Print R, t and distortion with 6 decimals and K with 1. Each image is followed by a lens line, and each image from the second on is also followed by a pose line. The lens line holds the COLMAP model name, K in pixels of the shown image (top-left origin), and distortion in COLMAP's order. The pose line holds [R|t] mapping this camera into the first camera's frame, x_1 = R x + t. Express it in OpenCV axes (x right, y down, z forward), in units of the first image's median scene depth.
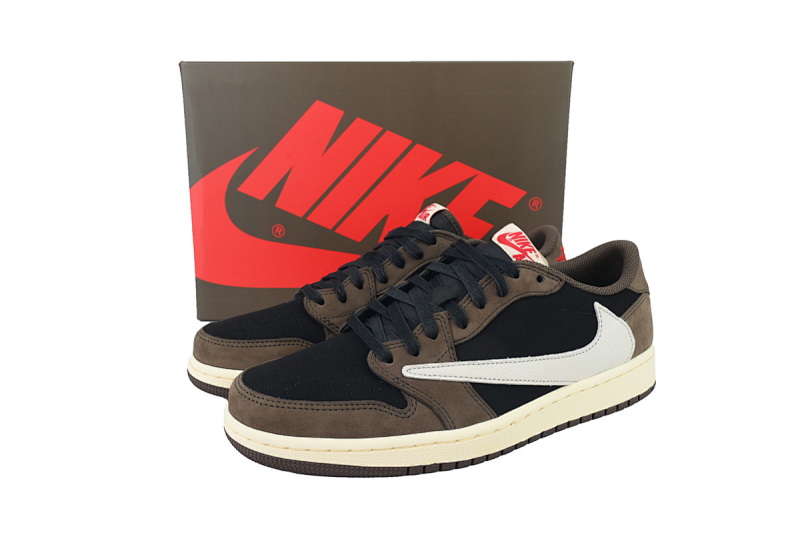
lens RADIAL K [[670.3, 0, 400.0], [0, 670.3, 266.5], [0, 0, 1]] dist [-0.001611, -0.000538]
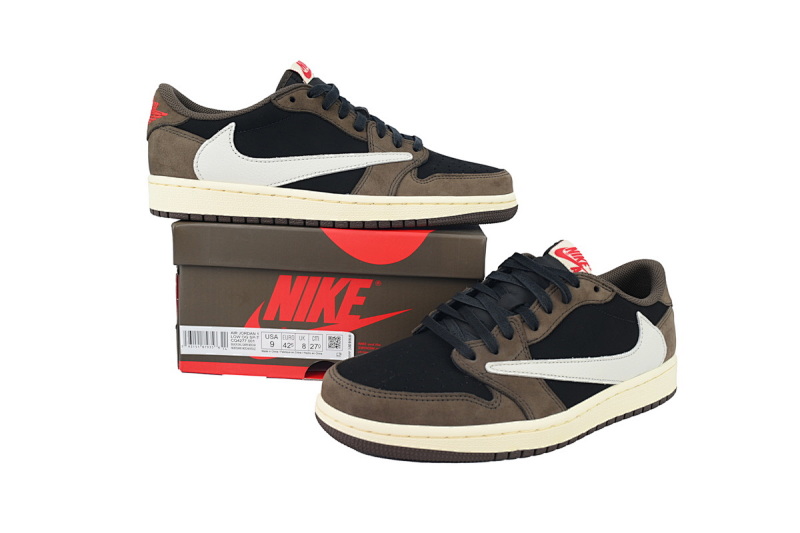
lens RADIAL K [[670.3, 0, 400.0], [0, 670.3, 266.5], [0, 0, 1]] dist [-0.001611, -0.000538]
pose [[0.991804, 0.037306, 0.122197, -0.271643], [-0.033137, 0.998803, -0.035970, 0.033648], [-0.123393, 0.031626, 0.991854, -0.083368]]
